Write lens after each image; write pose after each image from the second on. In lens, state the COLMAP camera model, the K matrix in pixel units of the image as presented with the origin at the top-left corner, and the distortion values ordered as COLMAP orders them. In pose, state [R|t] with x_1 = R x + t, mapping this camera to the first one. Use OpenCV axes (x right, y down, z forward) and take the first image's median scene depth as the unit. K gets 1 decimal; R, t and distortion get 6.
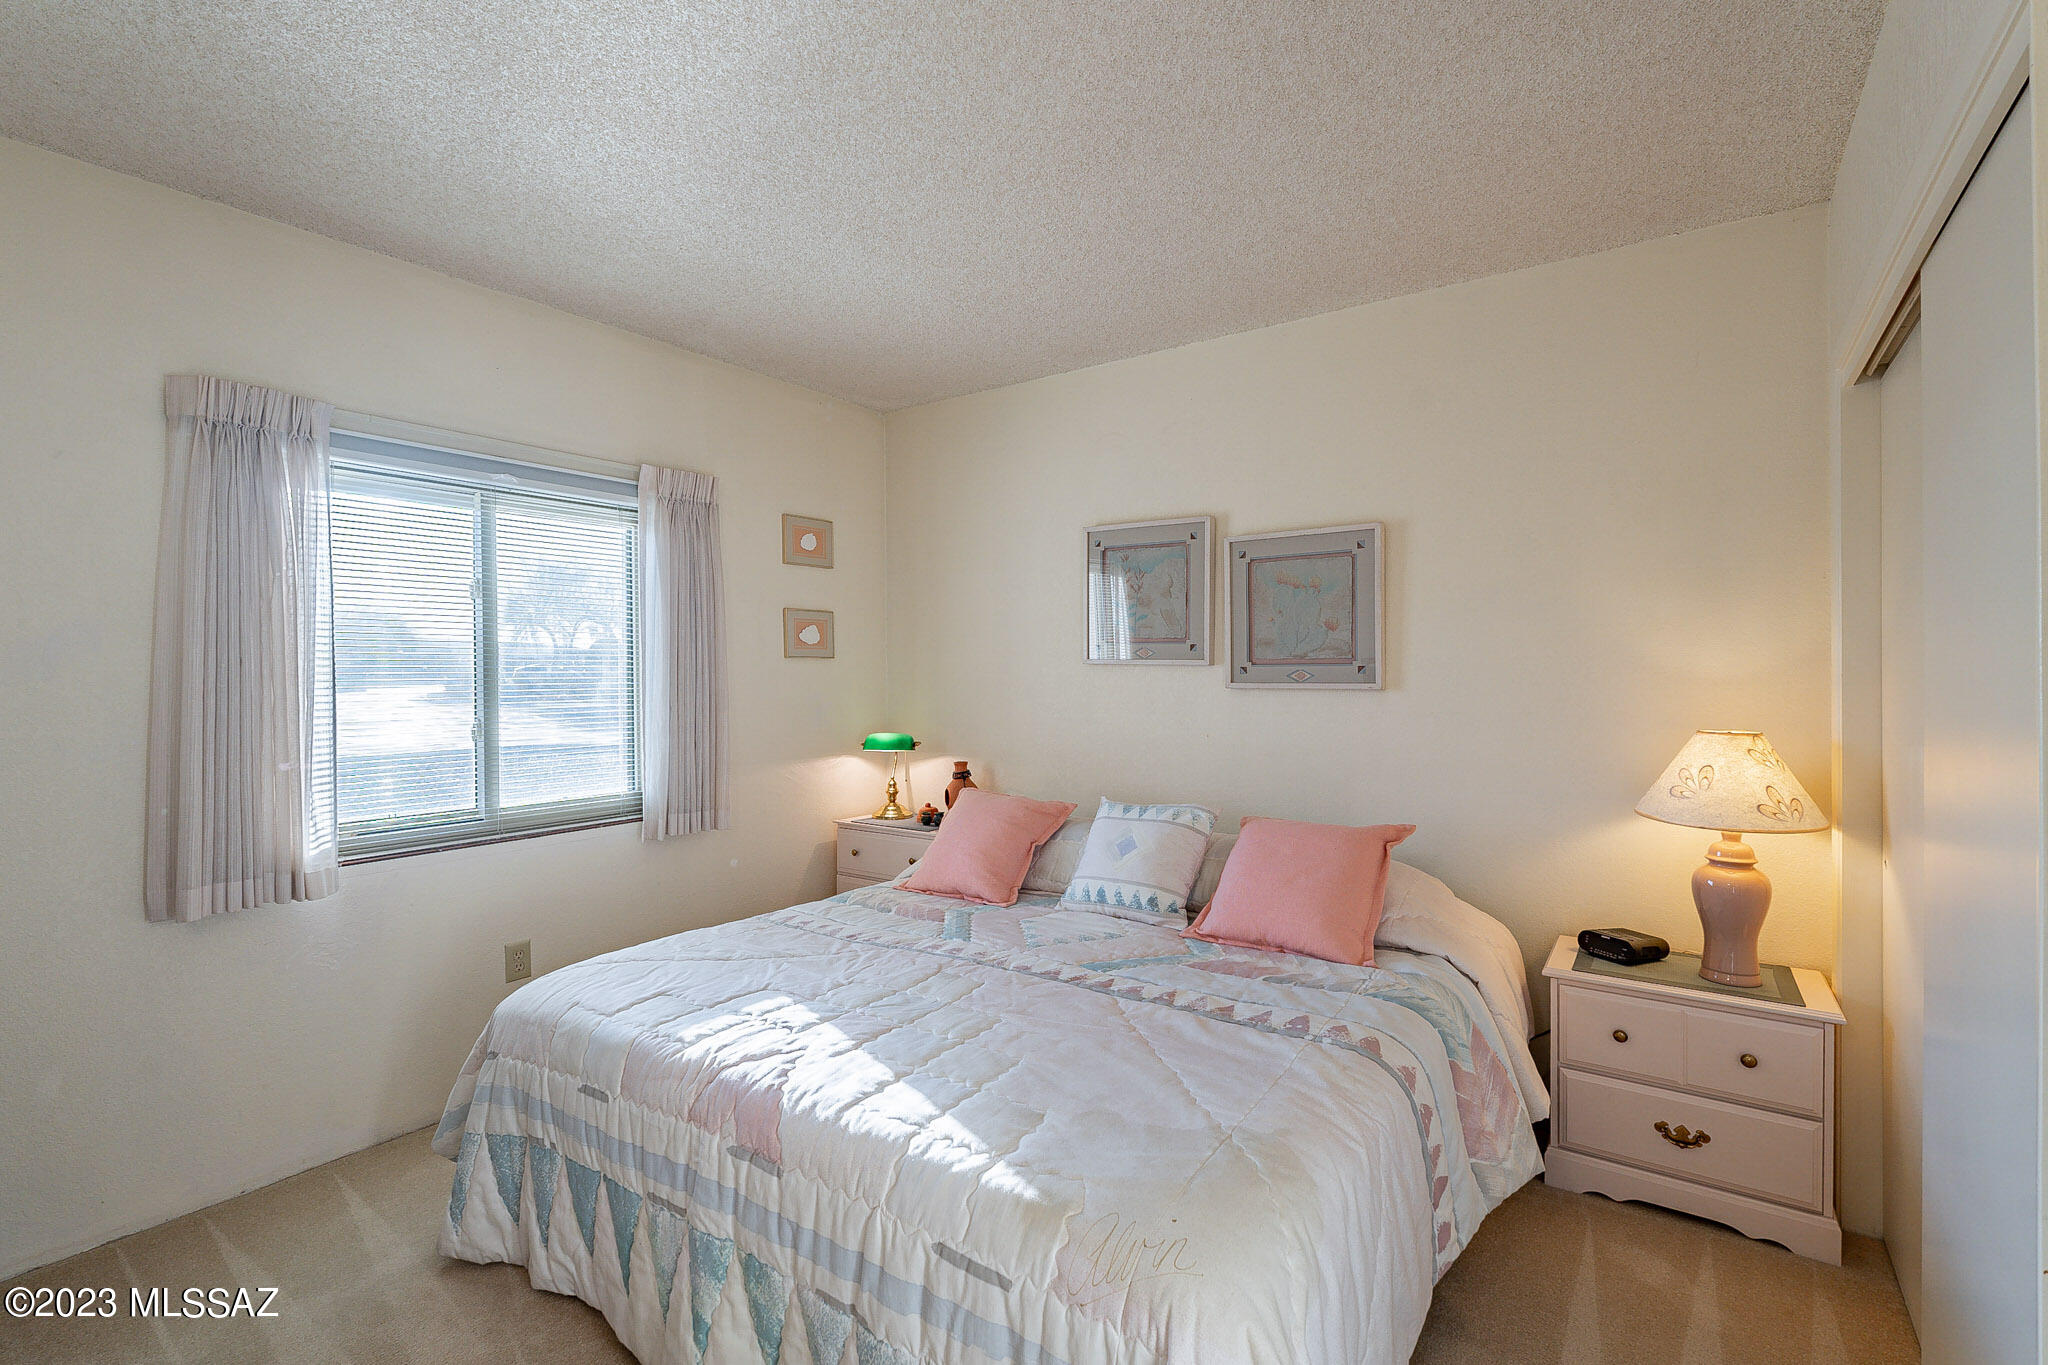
lens RADIAL K [[892.9, 0, 1025.0], [0, 892.9, 685.2], [0, 0, 1]] dist [-0.004311, 0.000575]
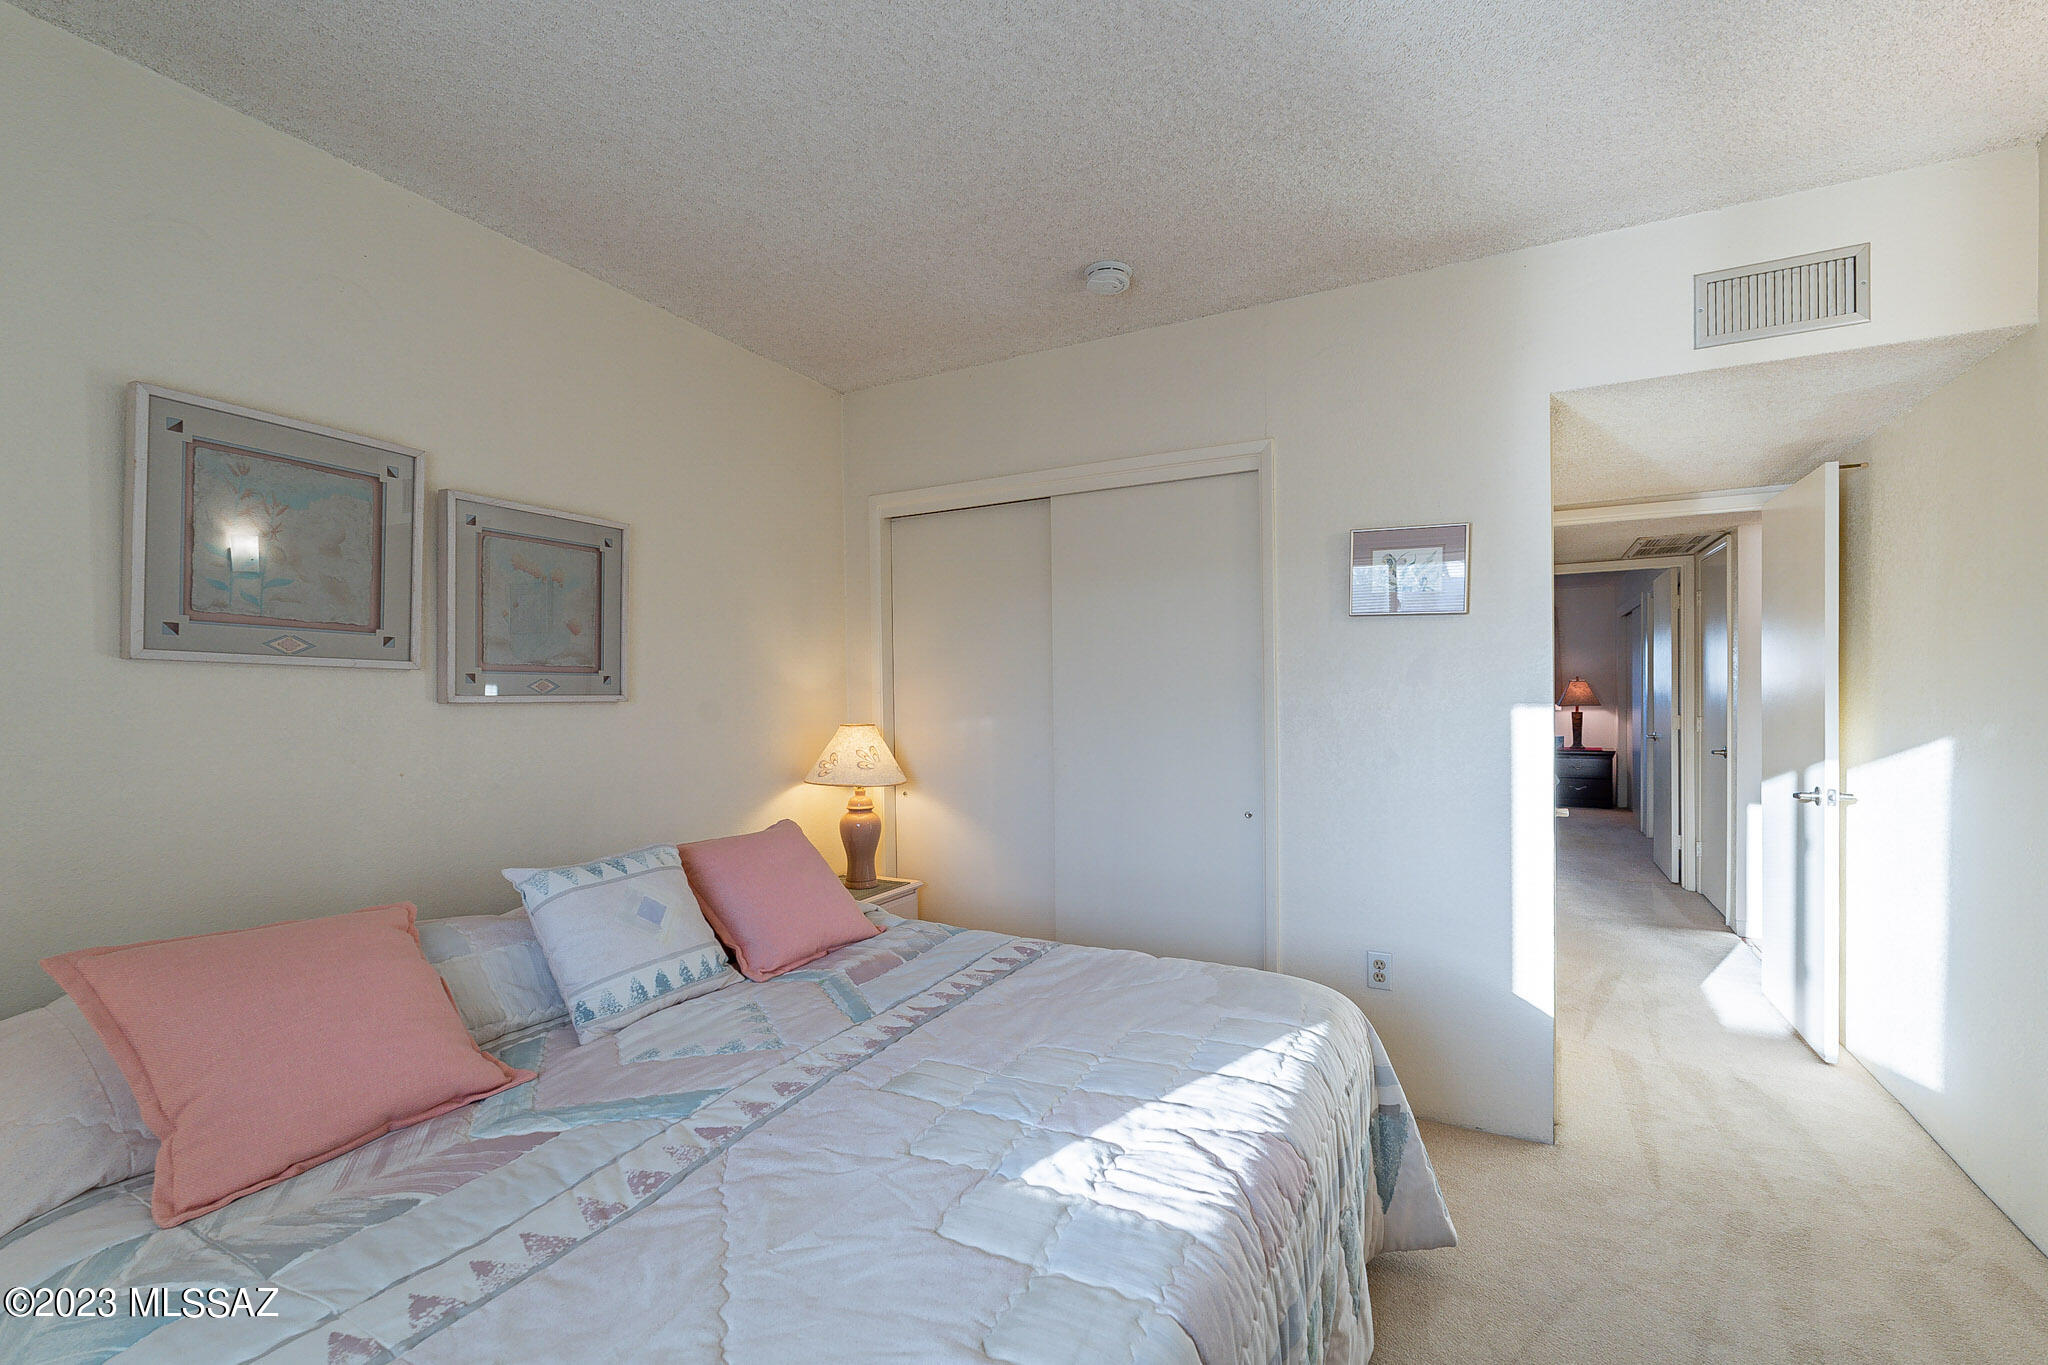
lens RADIAL K [[892.9, 0, 1025.0], [0, 892.9, 685.2], [0, 0, 1]] dist [-0.004311, 0.000575]
pose [[-0.132113, 0.015916, 0.991107, -0.724640], [0.018898, 0.999730, -0.013536, 0.010844], [-0.991055, 0.016941, -0.132378, 0.864481]]
